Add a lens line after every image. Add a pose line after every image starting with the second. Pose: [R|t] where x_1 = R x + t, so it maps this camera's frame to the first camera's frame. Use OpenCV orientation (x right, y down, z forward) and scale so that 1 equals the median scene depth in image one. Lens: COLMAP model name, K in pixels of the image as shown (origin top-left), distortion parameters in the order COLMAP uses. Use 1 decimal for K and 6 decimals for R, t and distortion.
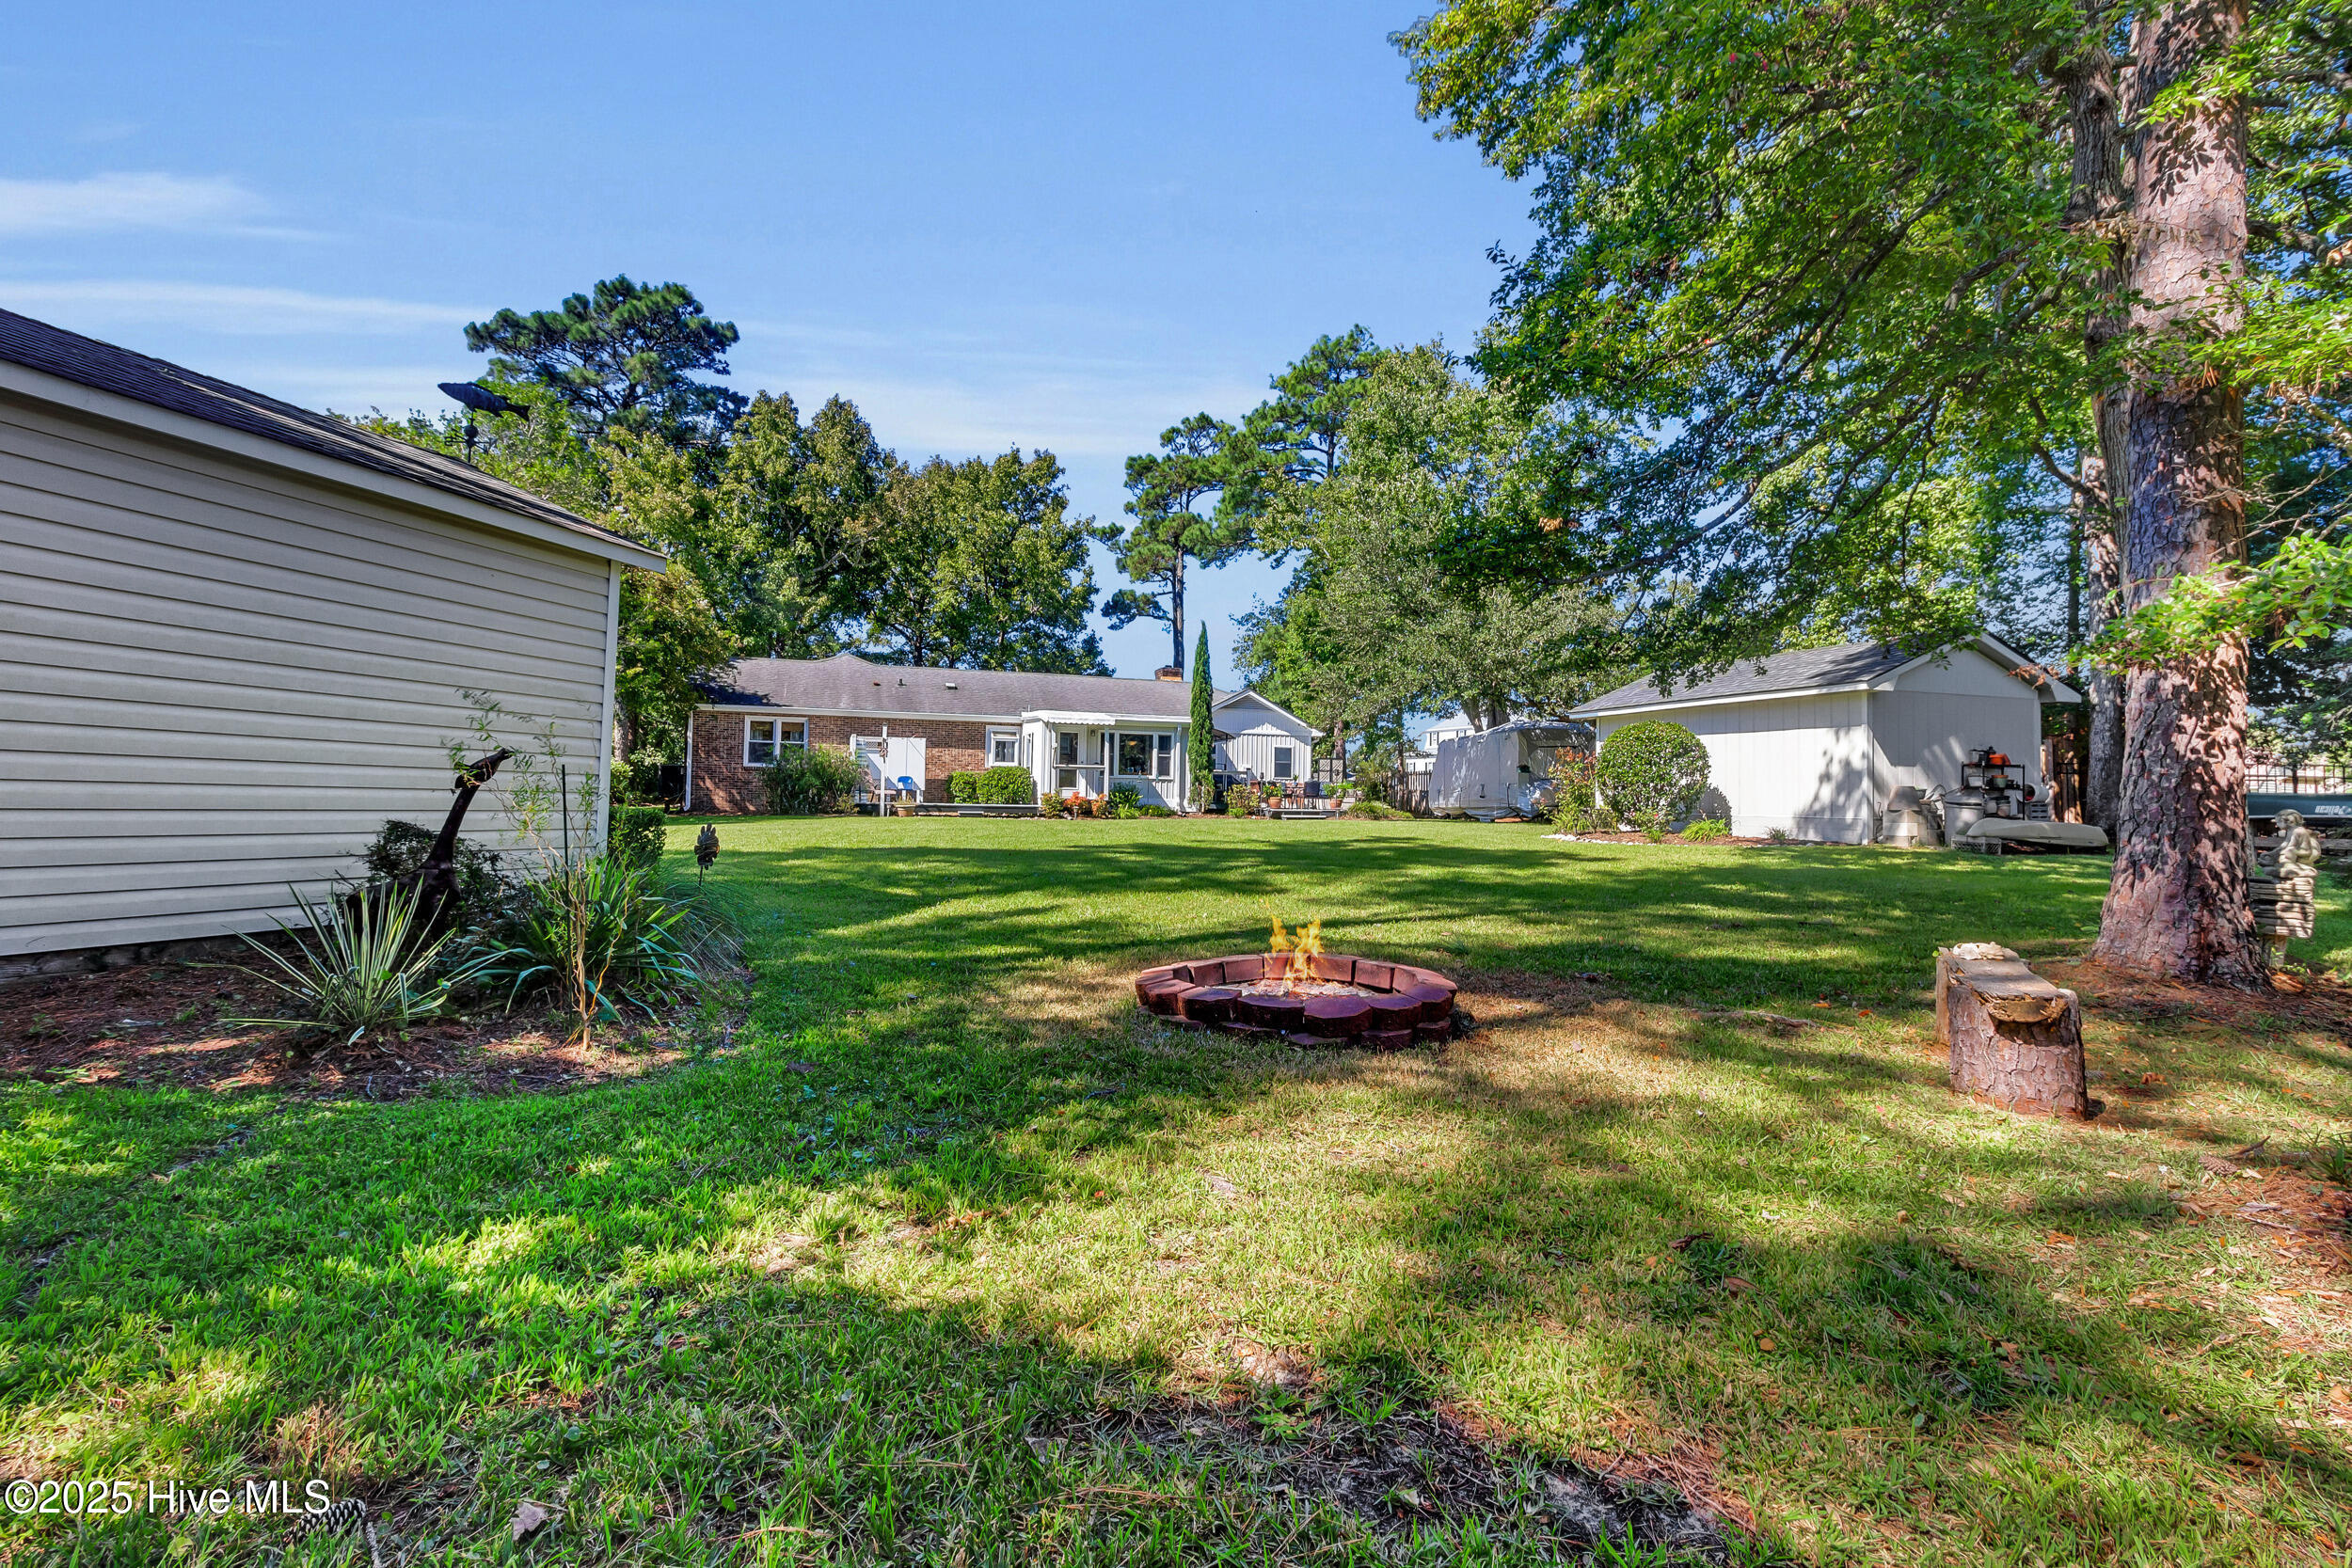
lens RADIAL K [[1227.3, 0, 1224.1], [0, 1227.3, 746.3], [0, 0, 1]] dist [0.017622, 0.000165]
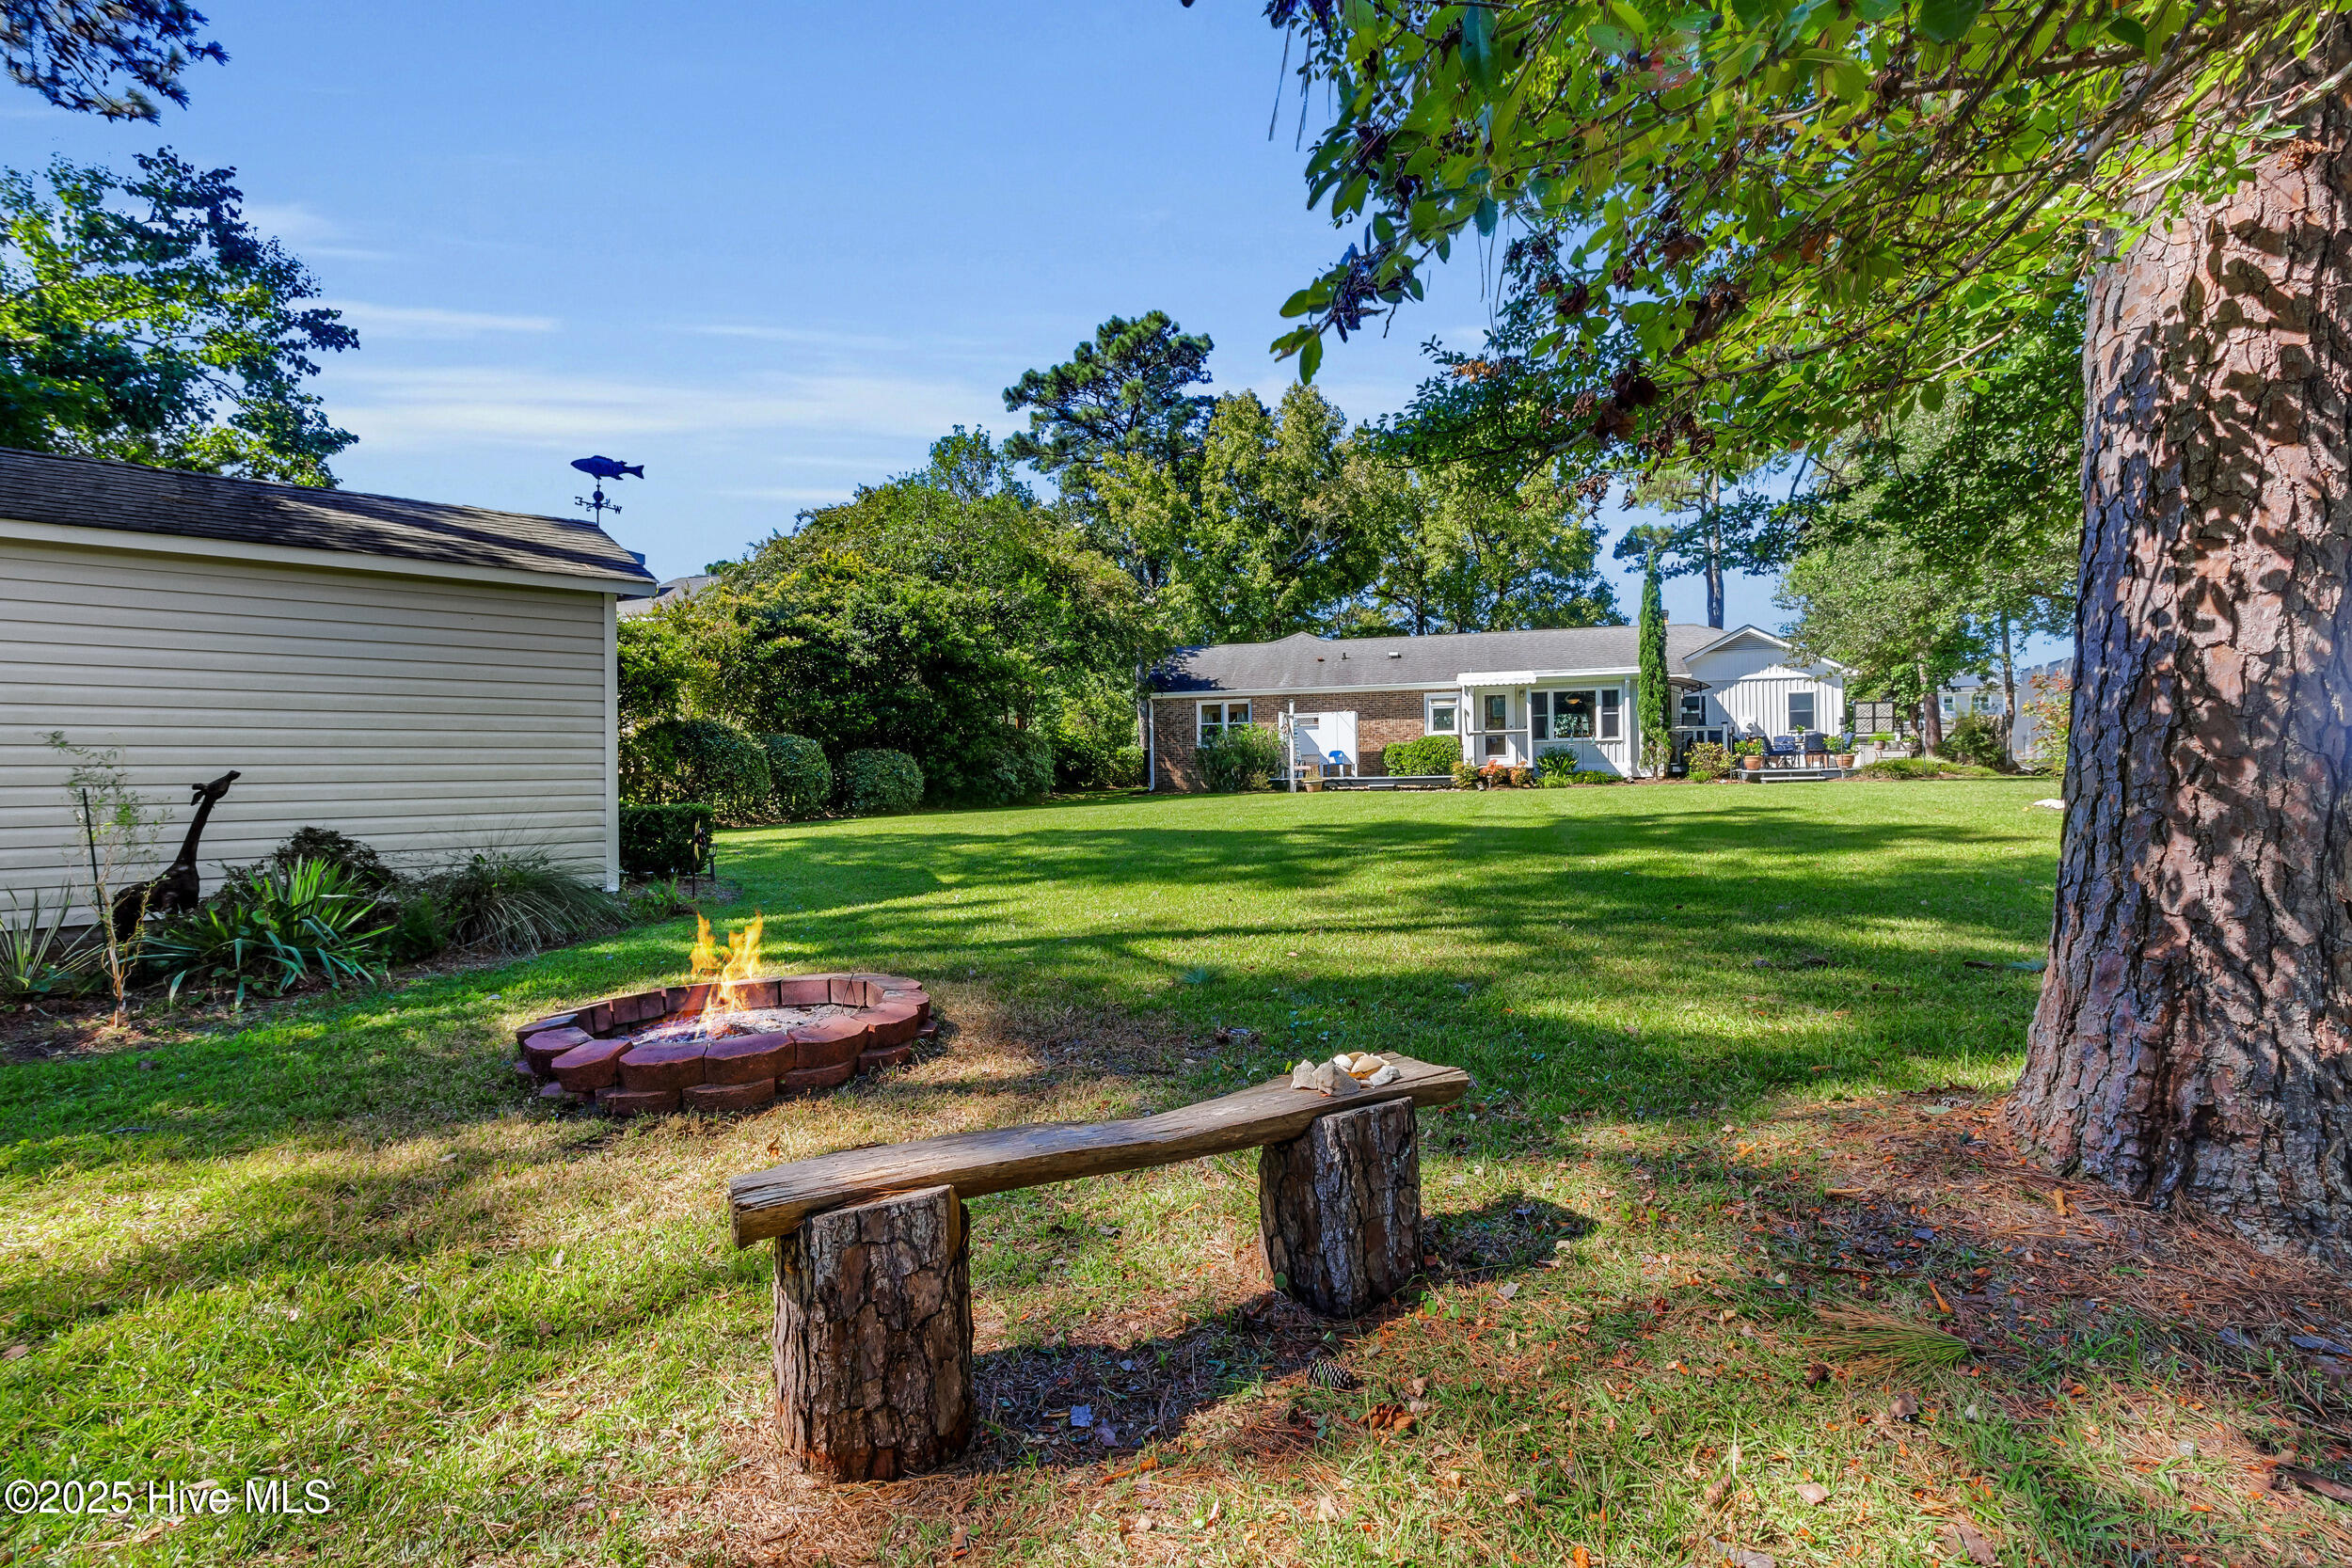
lens RADIAL K [[1199.9, 0, 1103.9], [0, 1199.9, 771.9], [0, 0, 1]] dist [-0.004294, 0.000162]
pose [[0.816701, -0.035147, -0.575989, 0.134017], [0.061442, 0.997766, 0.026237, 0.004221], [0.573780, -0.056818, 0.817036, 0.090231]]
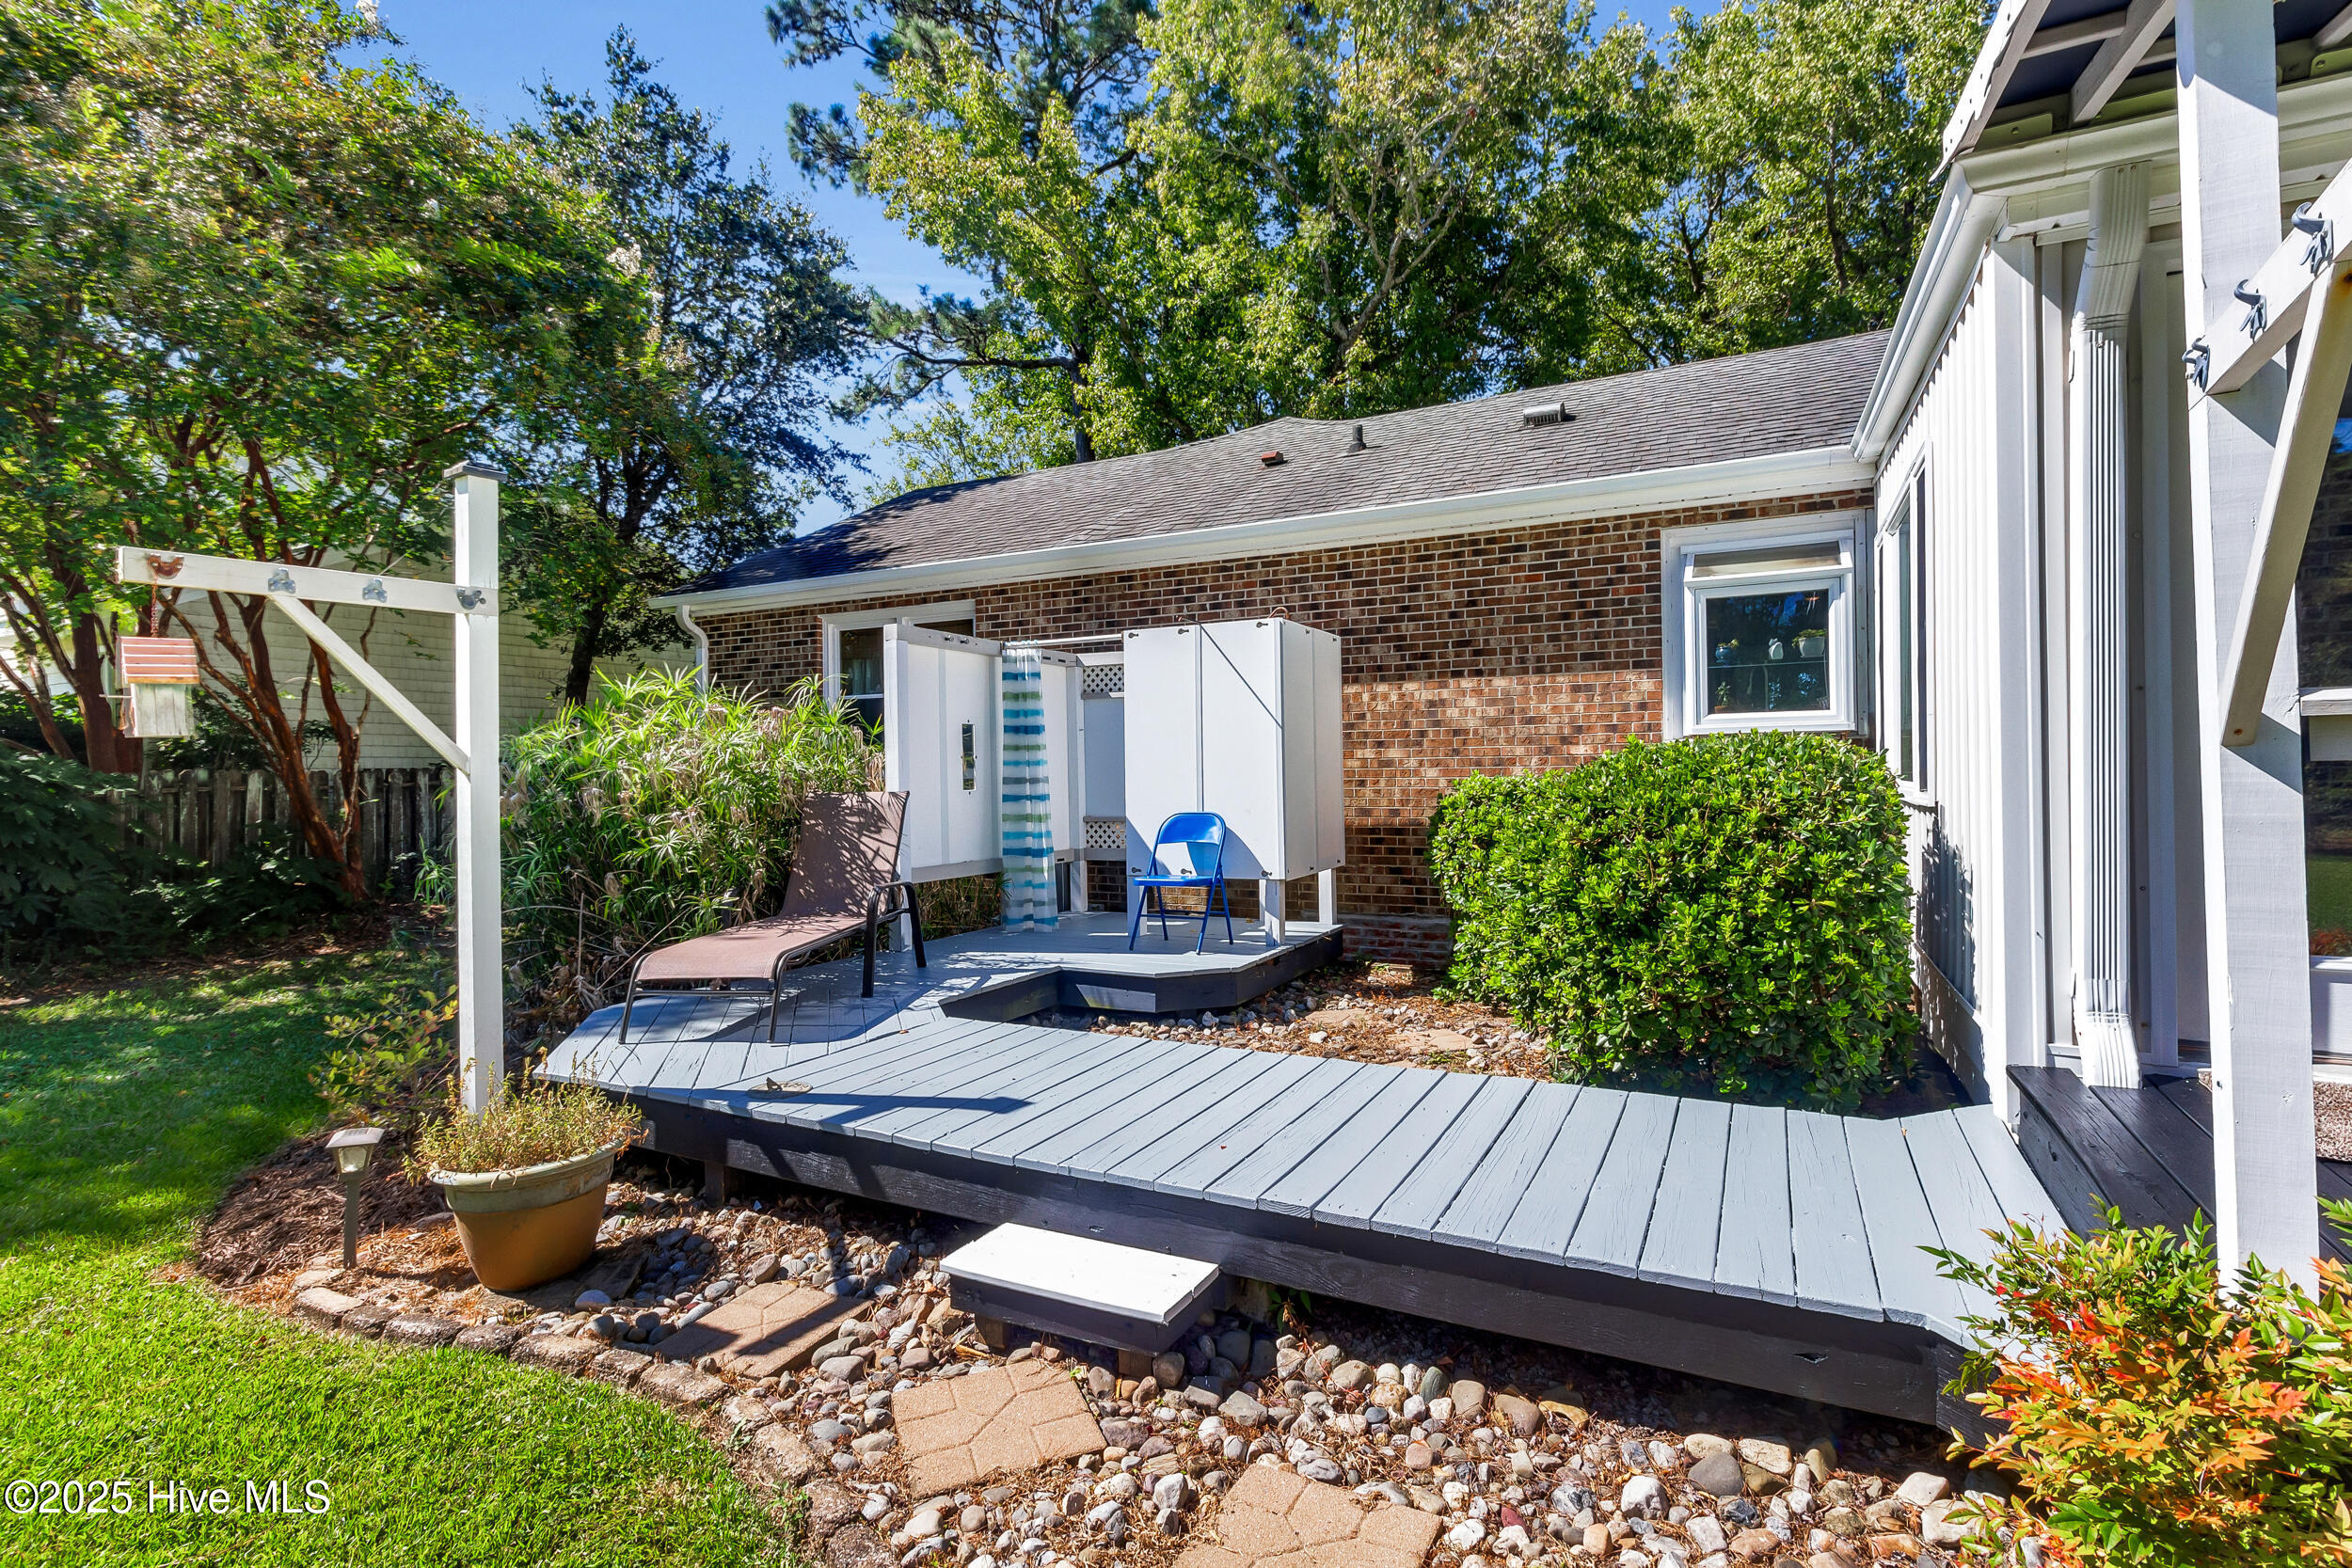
lens RADIAL K [[1119.4, 0, 1172.8], [0, 1119.4, 765.1], [0, 0, 1]] dist [0.001539, 0.000082]
pose [[0.683477, -0.031715, -0.729283, -0.116528], [0.059329, 0.998164, 0.012195, 0.013074], [0.727557, -0.051602, 0.684103, 0.802510]]
